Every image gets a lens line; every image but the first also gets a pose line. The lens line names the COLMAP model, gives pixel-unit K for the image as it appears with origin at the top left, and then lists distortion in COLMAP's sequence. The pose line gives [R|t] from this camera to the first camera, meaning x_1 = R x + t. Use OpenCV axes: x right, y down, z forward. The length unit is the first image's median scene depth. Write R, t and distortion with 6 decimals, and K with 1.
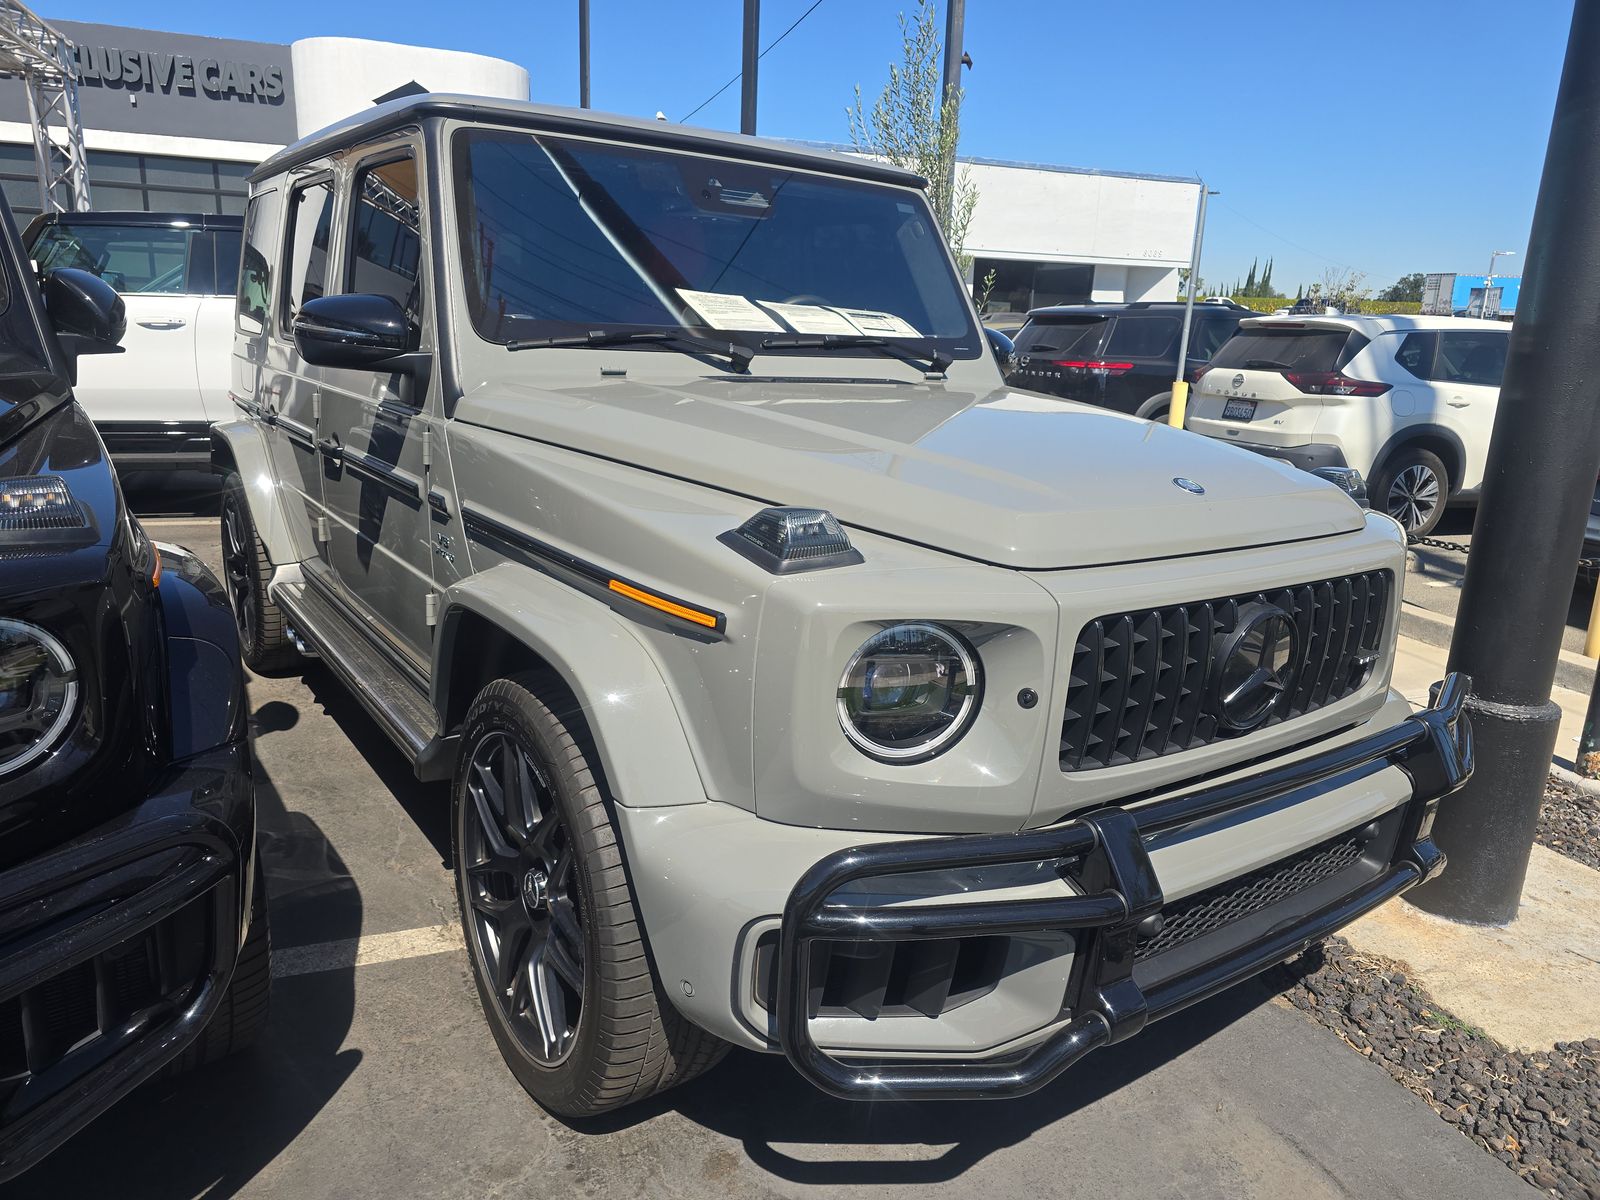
lens RADIAL K [[1083.8, 0, 800.0], [0, 1083.8, 600.0], [0, 0, 1]] dist [0.039038, -0.032189]
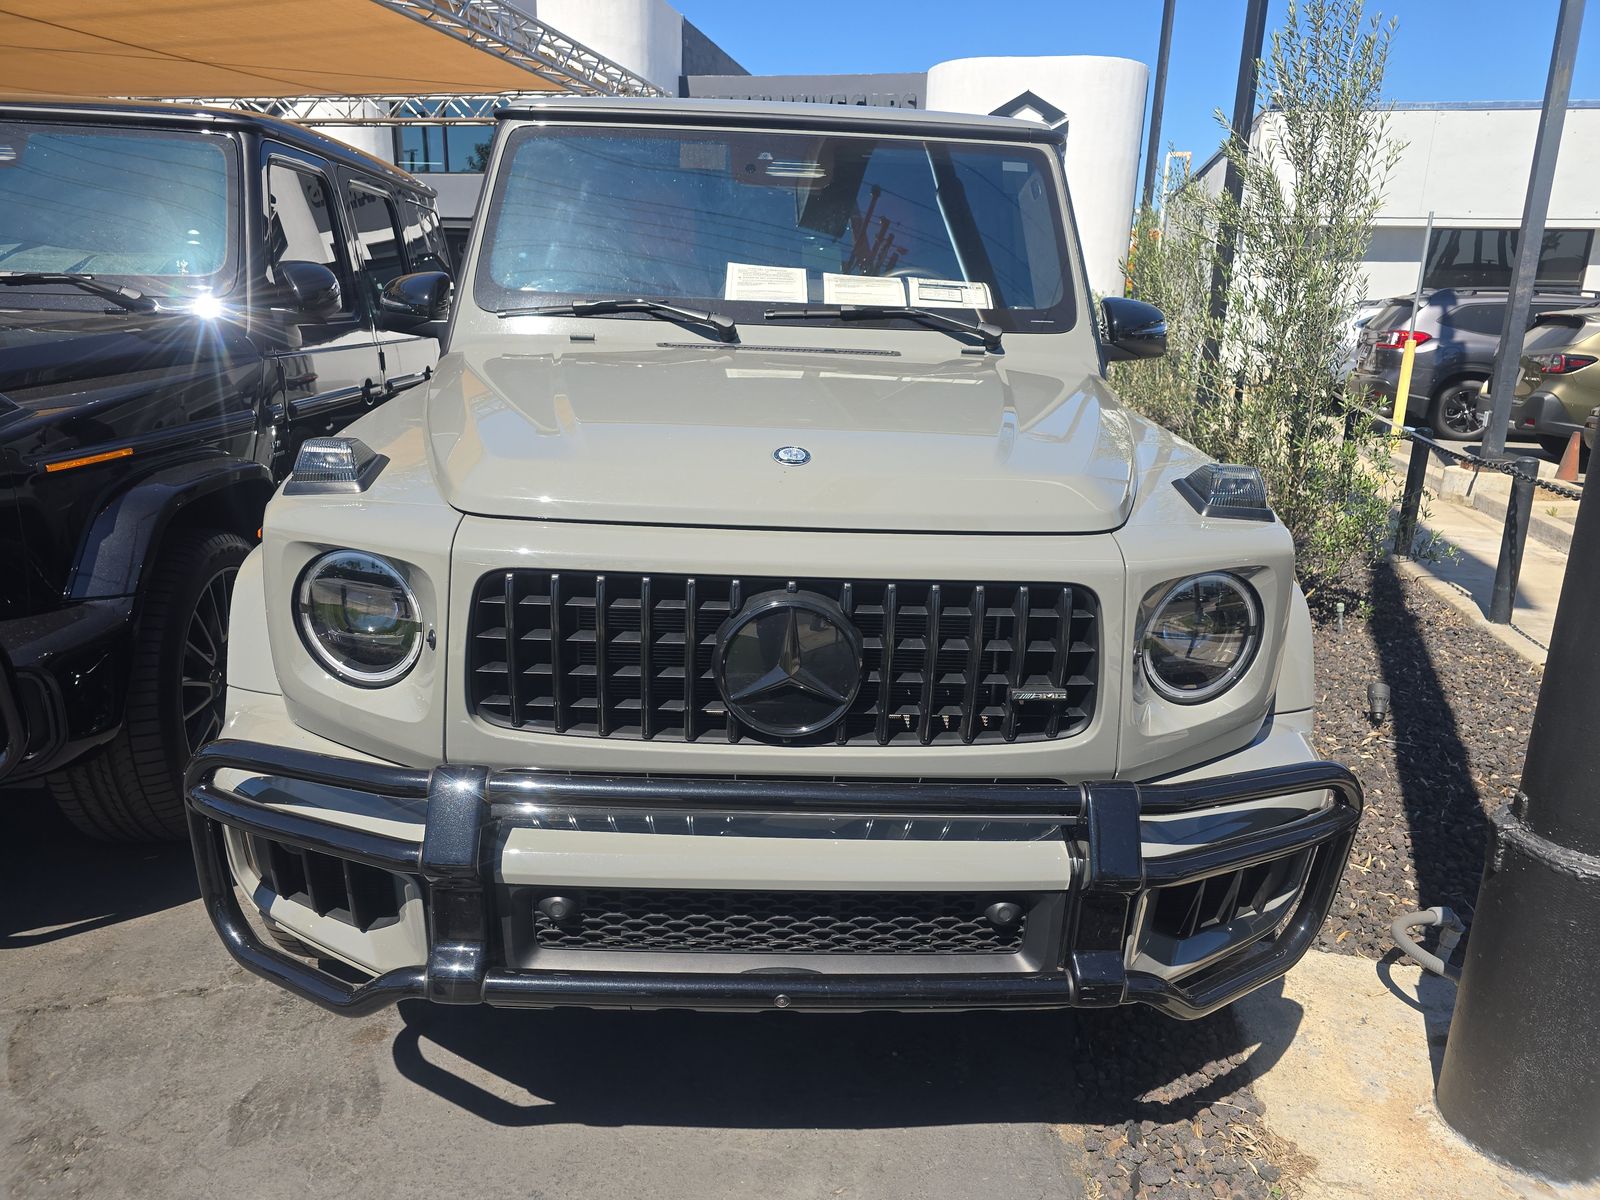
lens RADIAL K [[1083.8, 0, 800.0], [0, 1083.8, 600.0], [0, 0, 1]] dist [0.039038, -0.032189]
pose [[0.835285, 0.129088, -0.534449, 0.563242], [-0.131760, 0.990720, 0.033367, -0.012475], [0.533797, 0.042548, 0.844542, 0.184177]]
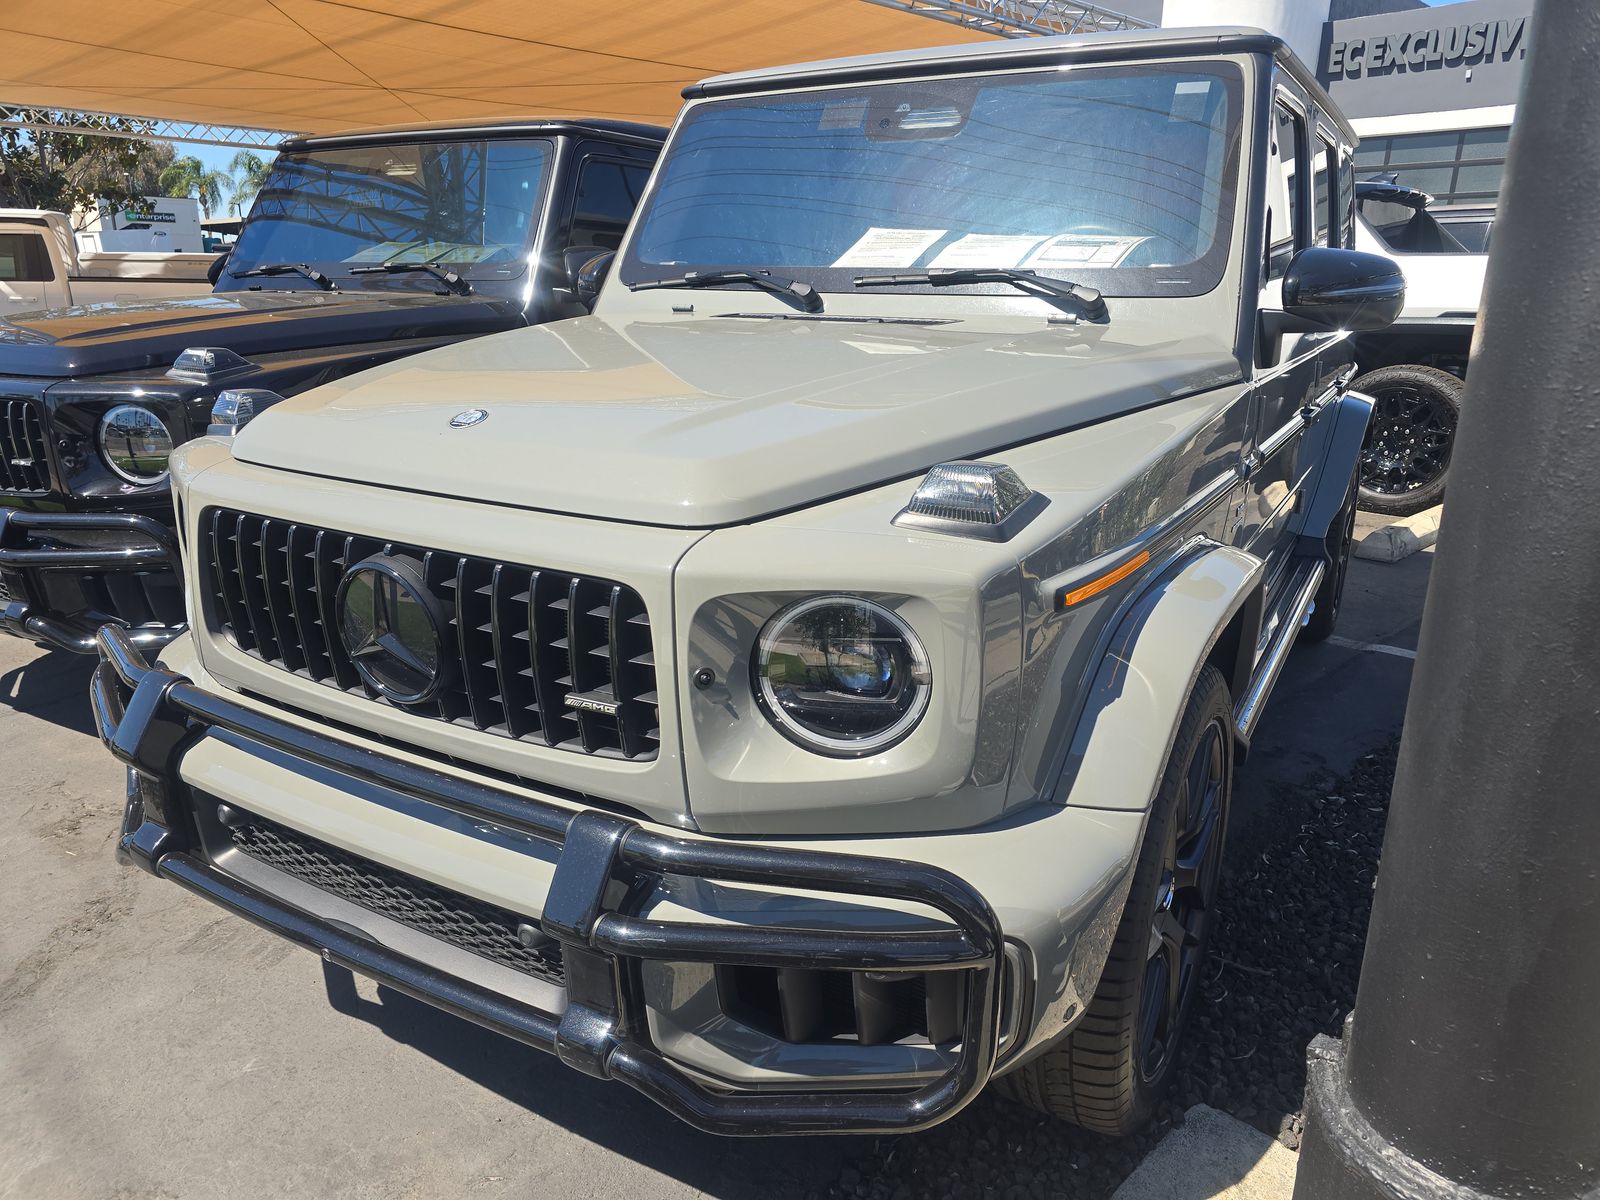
lens RADIAL K [[1083.8, 0, 800.0], [0, 1083.8, 600.0], [0, 0, 1]] dist [0.039038, -0.032189]
pose [[0.409717, 0.224696, -0.884106, 0.834780], [-0.213735, 0.965856, 0.146422, -0.099239], [0.886820, 0.128973, 0.443753, 0.584930]]
